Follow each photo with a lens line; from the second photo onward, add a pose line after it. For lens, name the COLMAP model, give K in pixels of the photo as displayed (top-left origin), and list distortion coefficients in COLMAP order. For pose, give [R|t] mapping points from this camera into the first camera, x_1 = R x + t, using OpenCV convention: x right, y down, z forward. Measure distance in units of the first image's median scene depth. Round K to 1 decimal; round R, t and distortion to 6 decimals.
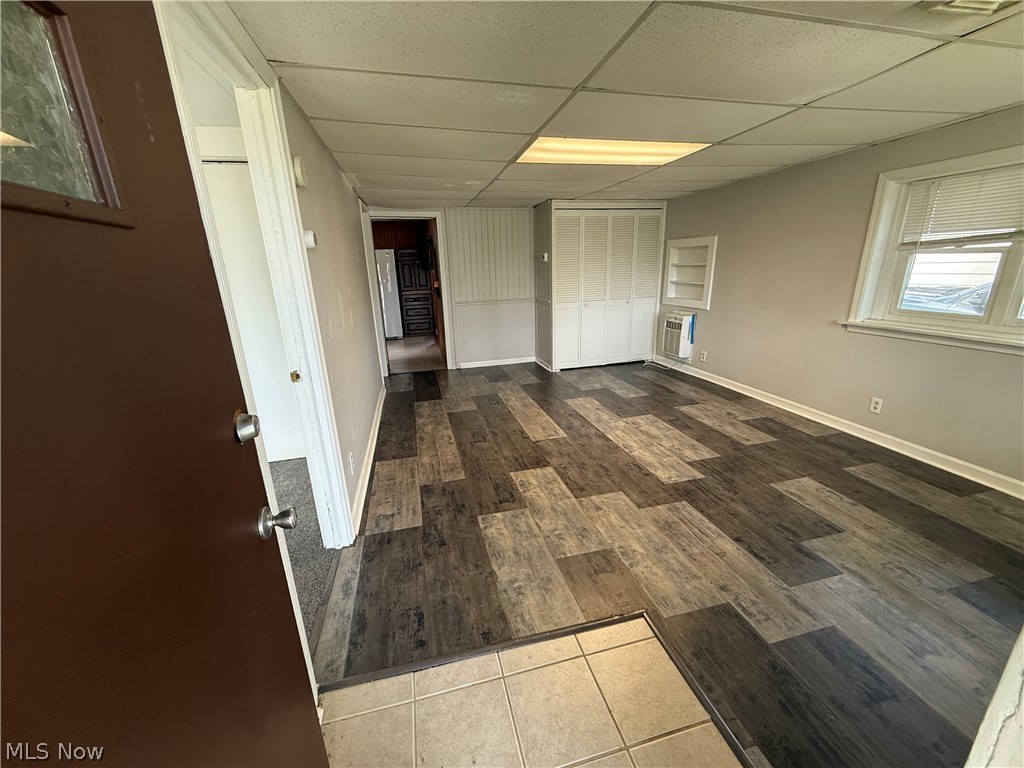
lens RADIAL K [[406.3, 0, 512.0], [0, 406.3, 384.0], [0, 0, 1]] dist [0.000815, -0.000146]
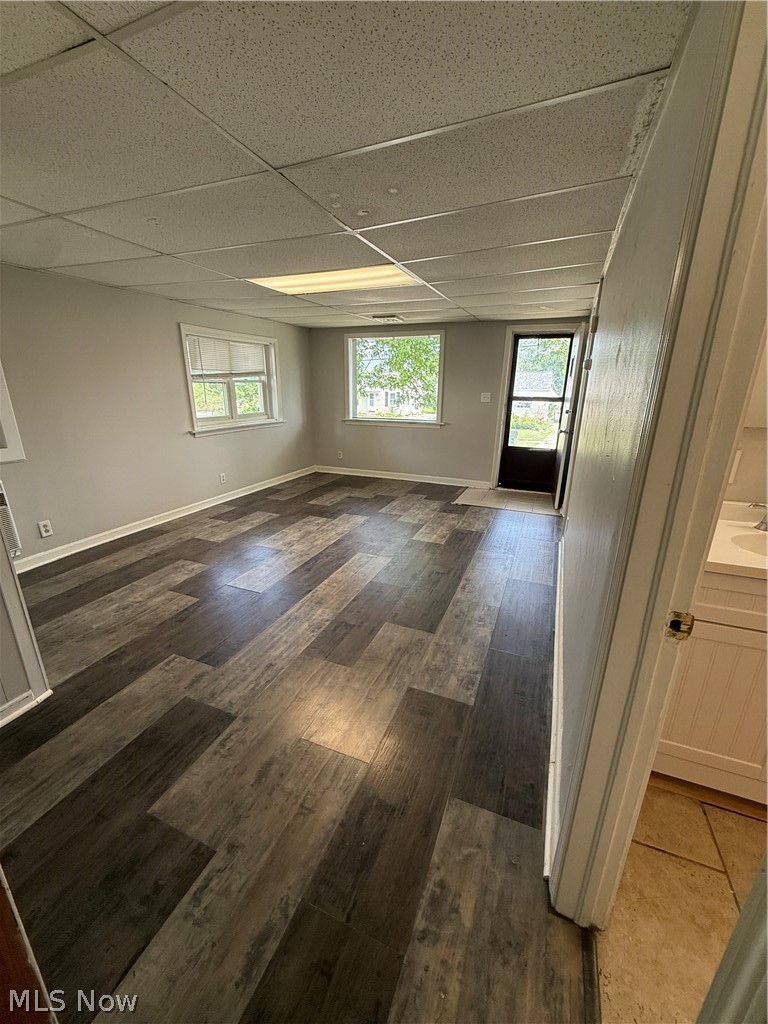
lens RADIAL K [[406.3, 0, 384.0], [0, 406.3, 512.0], [0, 0, 1]] dist [0.000815, -0.000146]
pose [[-0.801535, -0.154647, 0.577604, -0.476060], [0.186266, 0.853337, 0.486951, -0.433253], [-0.568196, 0.497896, -0.655174, 1.551359]]
